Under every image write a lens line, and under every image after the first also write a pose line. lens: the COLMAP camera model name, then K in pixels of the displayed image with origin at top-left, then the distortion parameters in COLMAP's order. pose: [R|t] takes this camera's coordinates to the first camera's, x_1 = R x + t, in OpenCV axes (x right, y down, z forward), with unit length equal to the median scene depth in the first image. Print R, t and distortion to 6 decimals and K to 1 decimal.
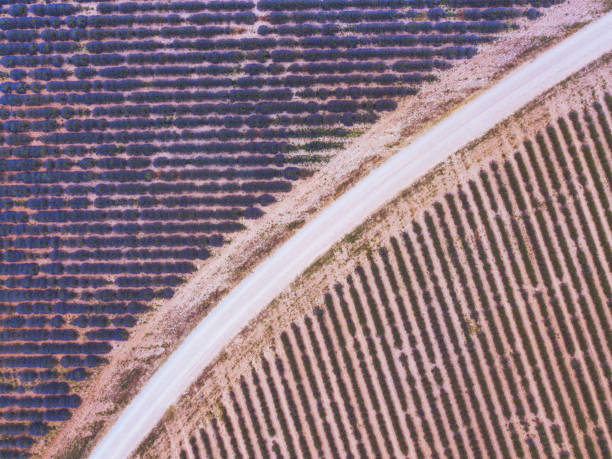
lens RADIAL K [[509.8, 0, 306.0], [0, 509.8, 229.5], [0, 0, 1]] dist [-0.006046, -0.008380]
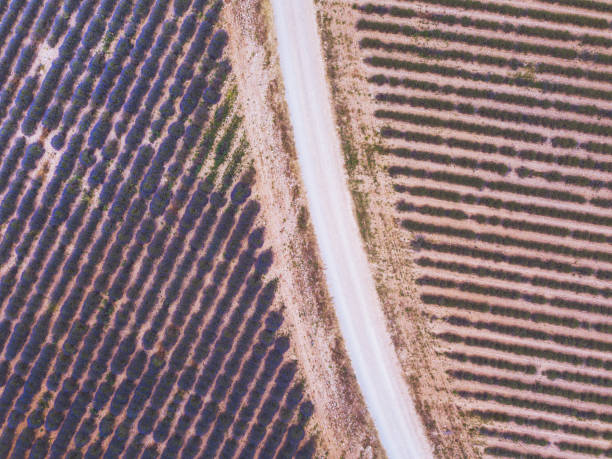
lens RADIAL K [[509.8, 0, 306.0], [0, 509.8, 229.5], [0, 0, 1]] dist [-0.006046, -0.008380]
pose [[0.451568, -0.891059, -0.045837, 0.003156], [0.891765, 0.452403, -0.009283, 0.009460], [0.029008, -0.036684, 0.998906, 0.236981]]
